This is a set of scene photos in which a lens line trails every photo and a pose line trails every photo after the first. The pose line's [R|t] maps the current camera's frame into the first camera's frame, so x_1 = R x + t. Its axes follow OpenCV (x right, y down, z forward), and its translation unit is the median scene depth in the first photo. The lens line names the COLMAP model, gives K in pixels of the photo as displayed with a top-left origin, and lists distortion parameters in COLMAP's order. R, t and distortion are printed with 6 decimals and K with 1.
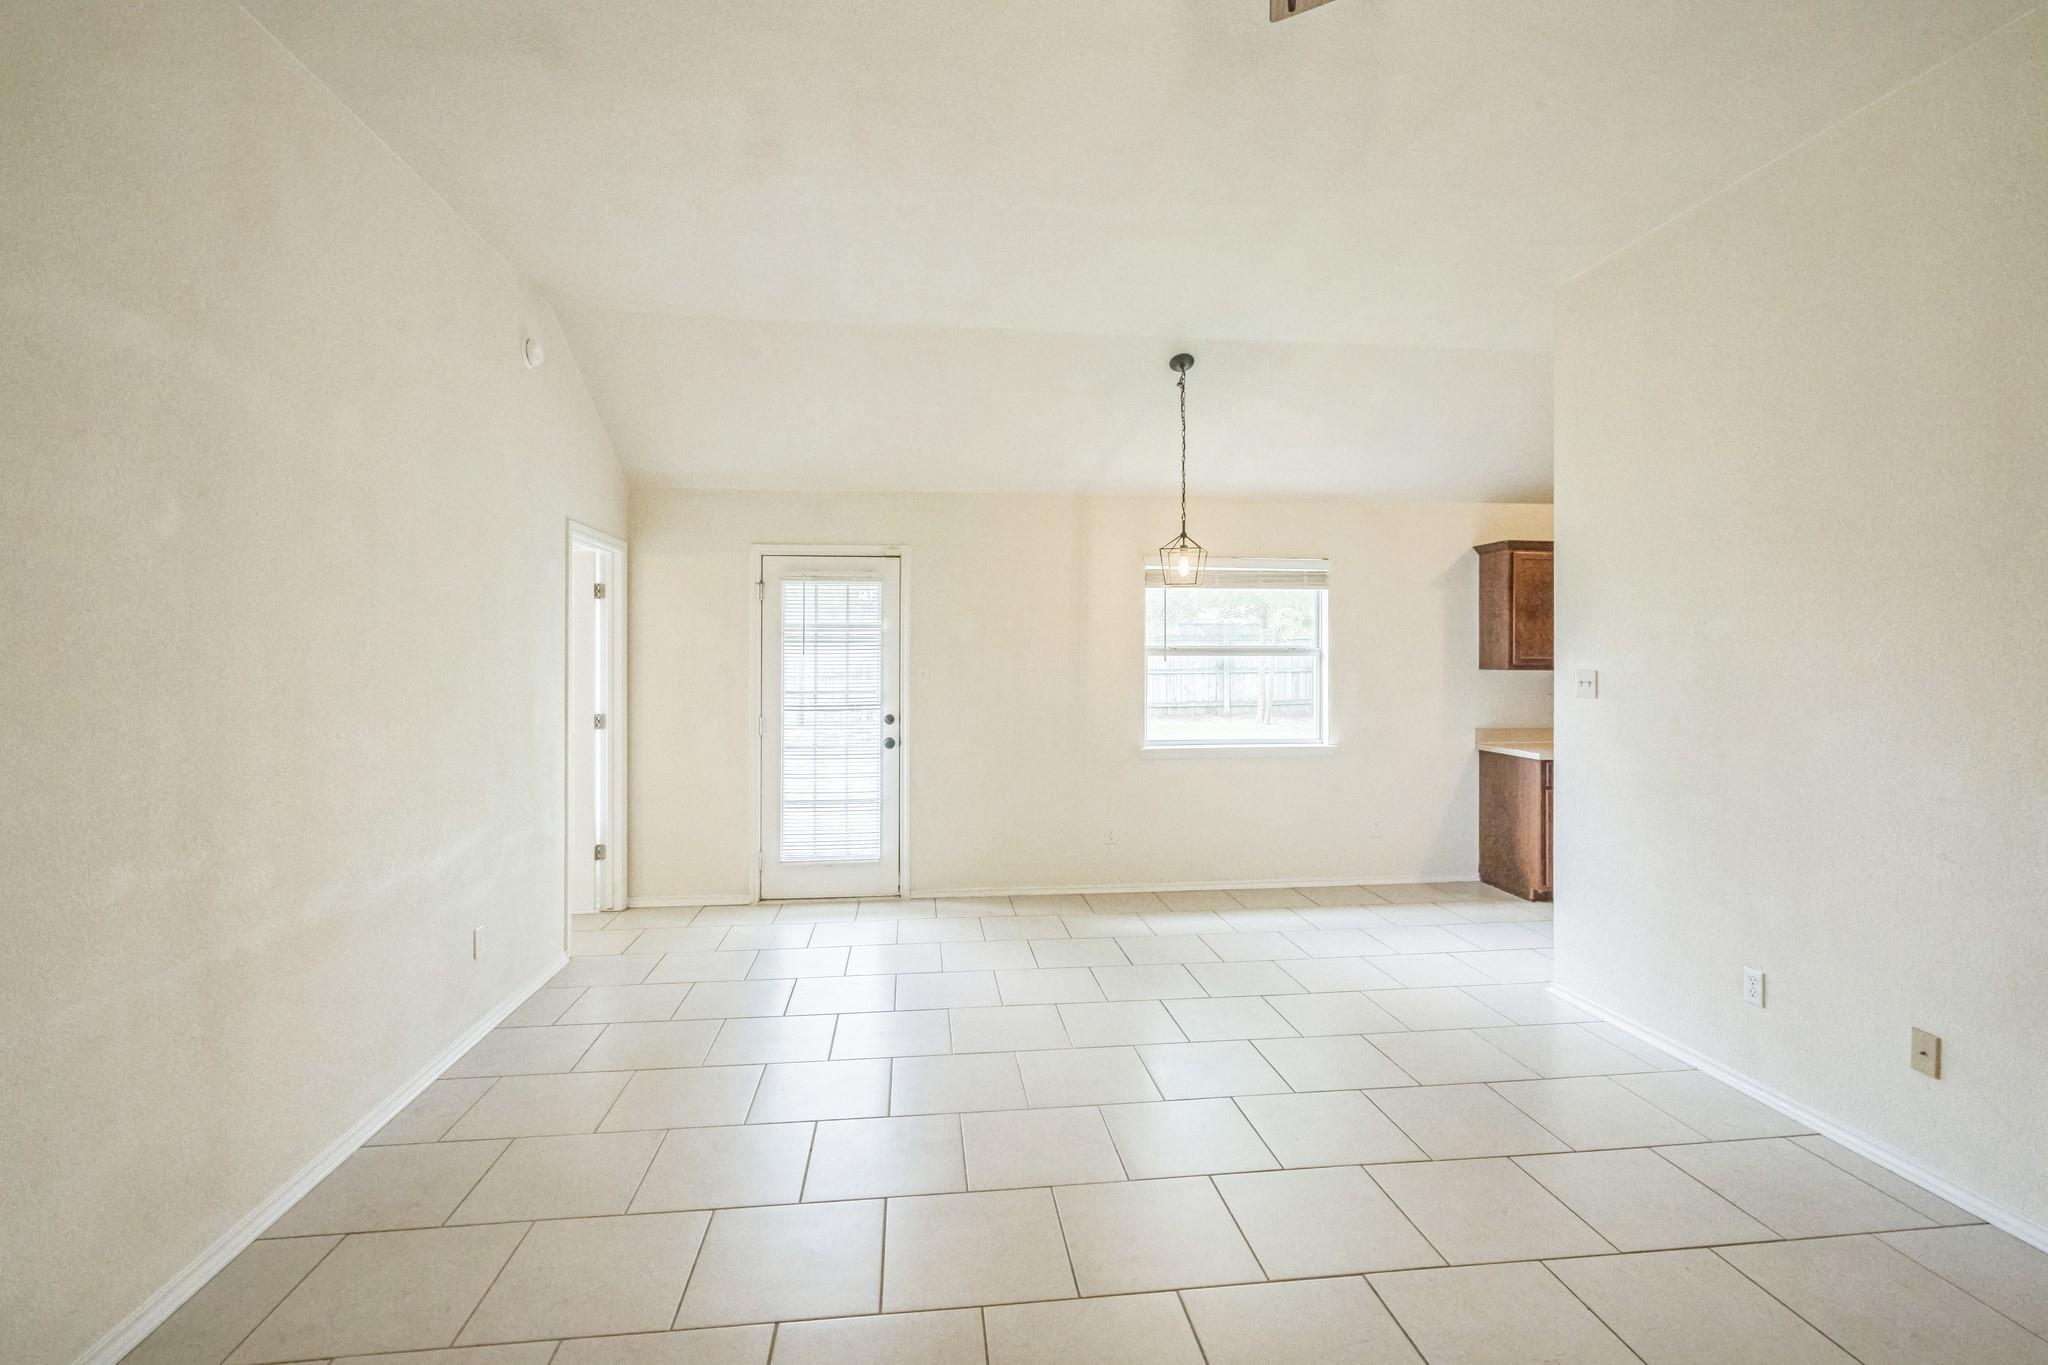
lens RADIAL K [[931.4, 0, 1021.7], [0, 931.4, 663.0], [0, 0, 1]] dist [-0.001139, -0.000178]
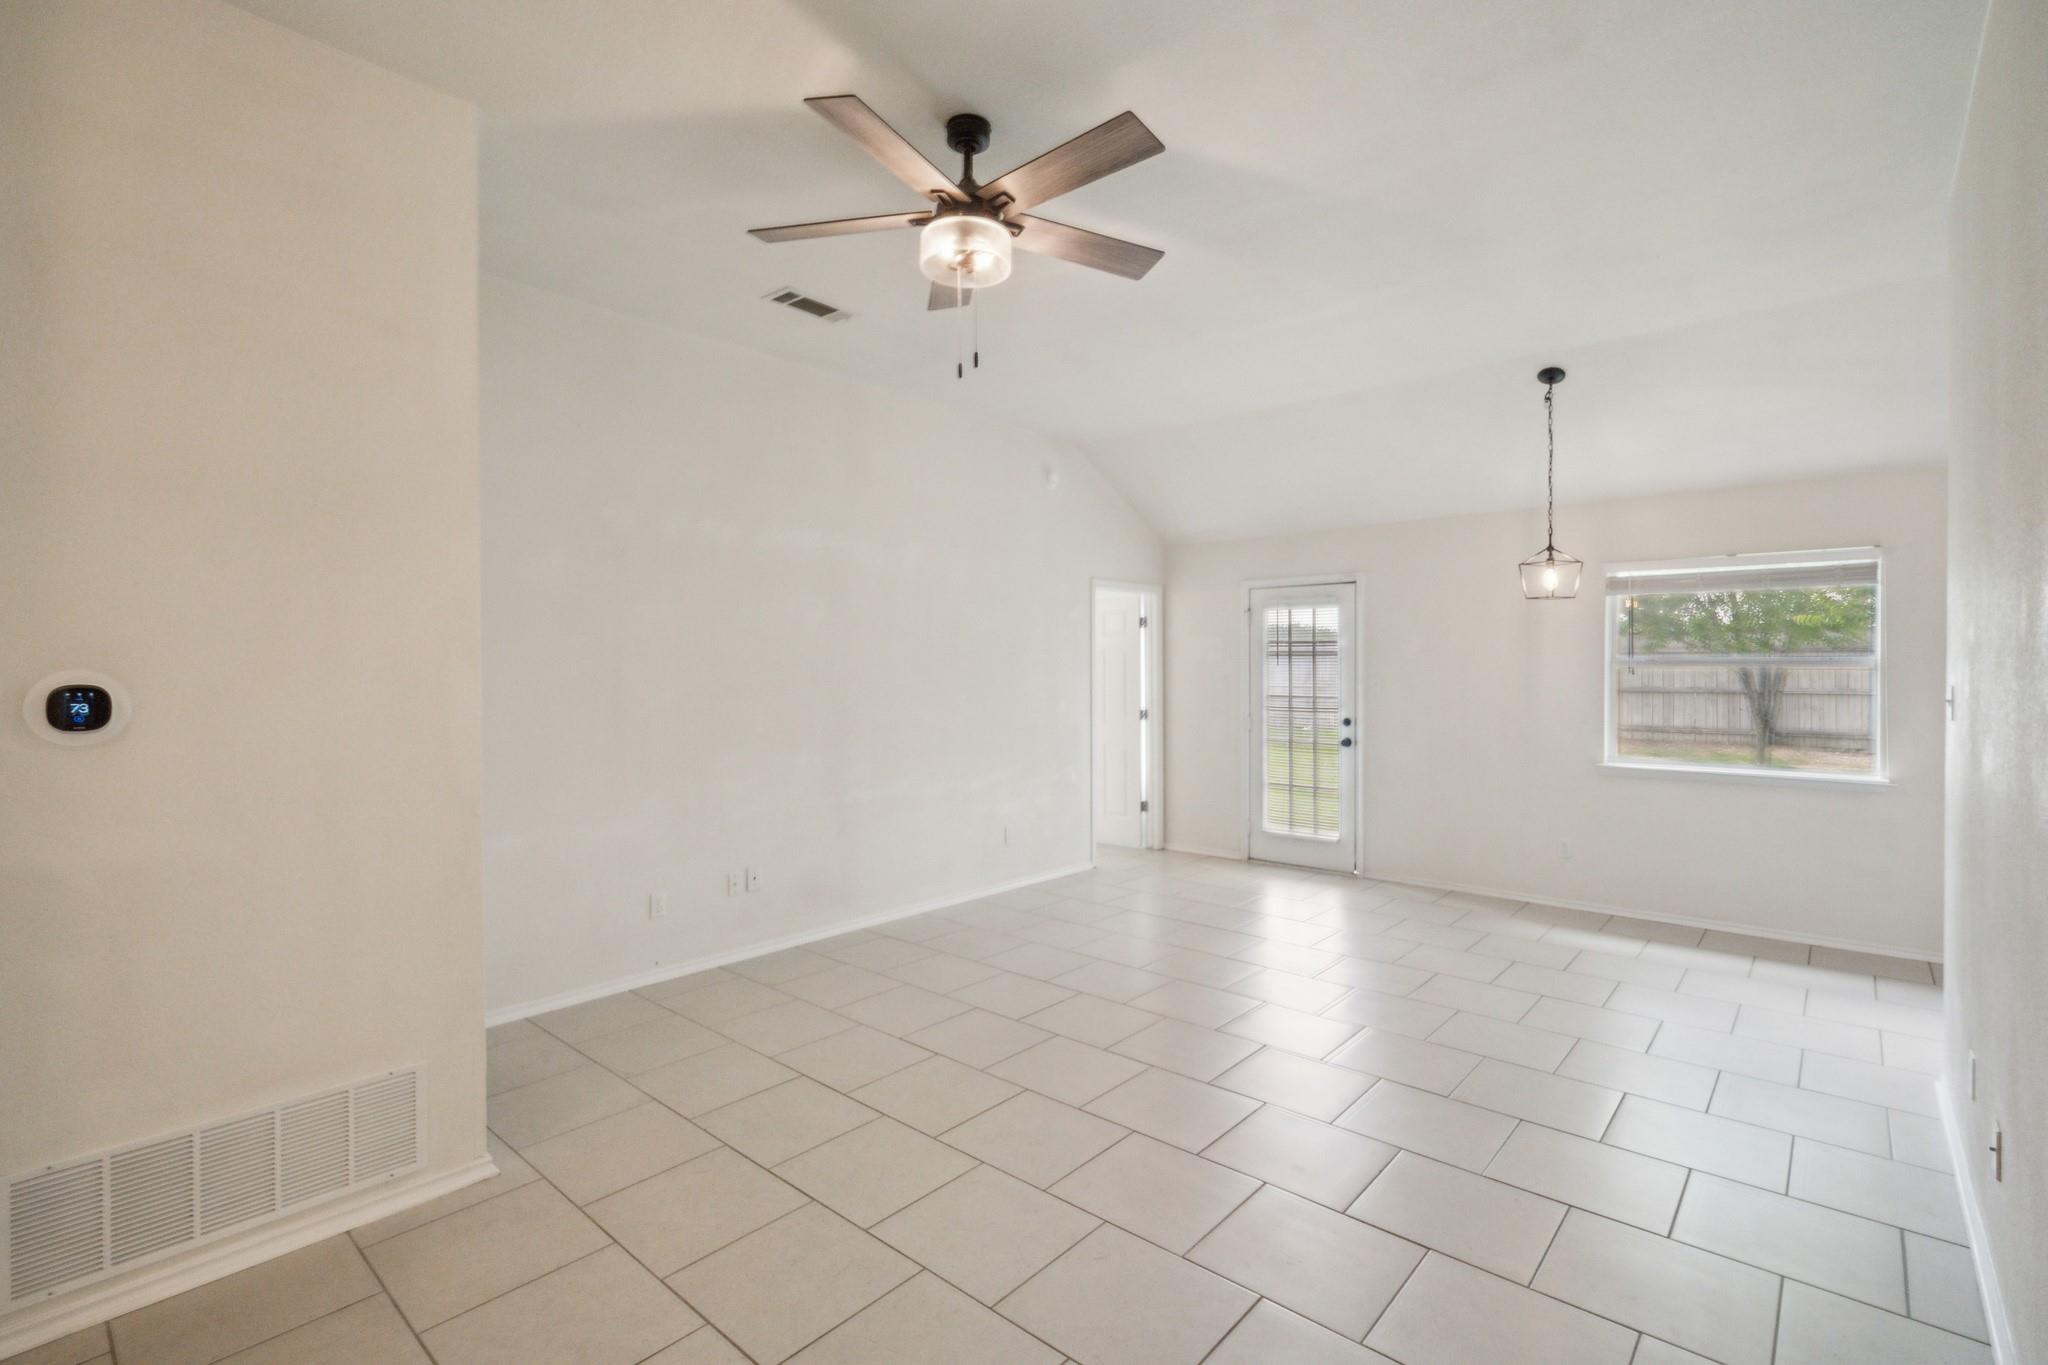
lens RADIAL K [[931.4, 0, 1022.2], [0, 931.4, 675.6], [0, 0, 1]] dist [-0.001139, -0.000178]
pose [[0.668827, 0.005013, -0.743401, 0.472989], [-0.005575, 0.999983, 0.001727, 0.002737], [0.743397, 0.002989, 0.668844, -0.089586]]
